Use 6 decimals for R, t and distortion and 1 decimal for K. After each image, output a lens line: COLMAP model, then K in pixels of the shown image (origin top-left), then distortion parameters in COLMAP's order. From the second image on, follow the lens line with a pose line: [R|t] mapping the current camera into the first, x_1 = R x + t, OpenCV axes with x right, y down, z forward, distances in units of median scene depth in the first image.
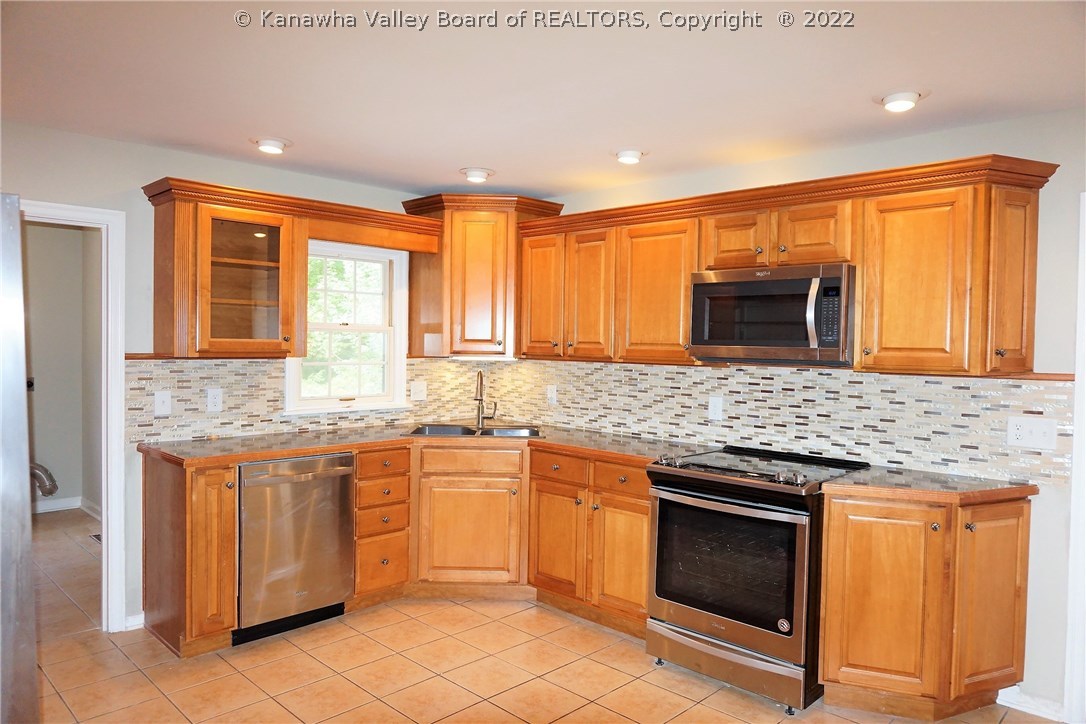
lens RADIAL K [[733.2, 0, 543.3], [0, 733.2, 364.0], [0, 0, 1]] dist [-0.005398, 0.001228]
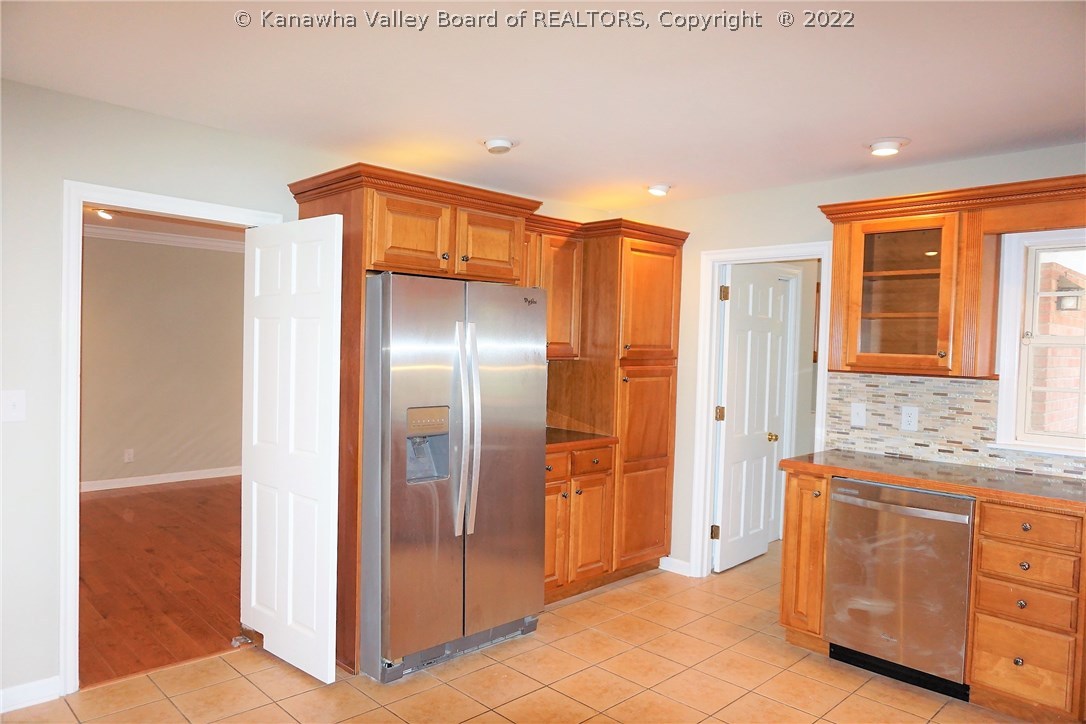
lens RADIAL K [[733.2, 0, 543.2], [0, 733.2, 361.8], [0, 0, 1]] dist [-0.005398, 0.001228]
pose [[-0.004286, 0.010228, -0.999939, 0.530791], [-0.056789, 0.998331, 0.010455, -0.007748], [0.998377, 0.056830, -0.003698, 0.537675]]
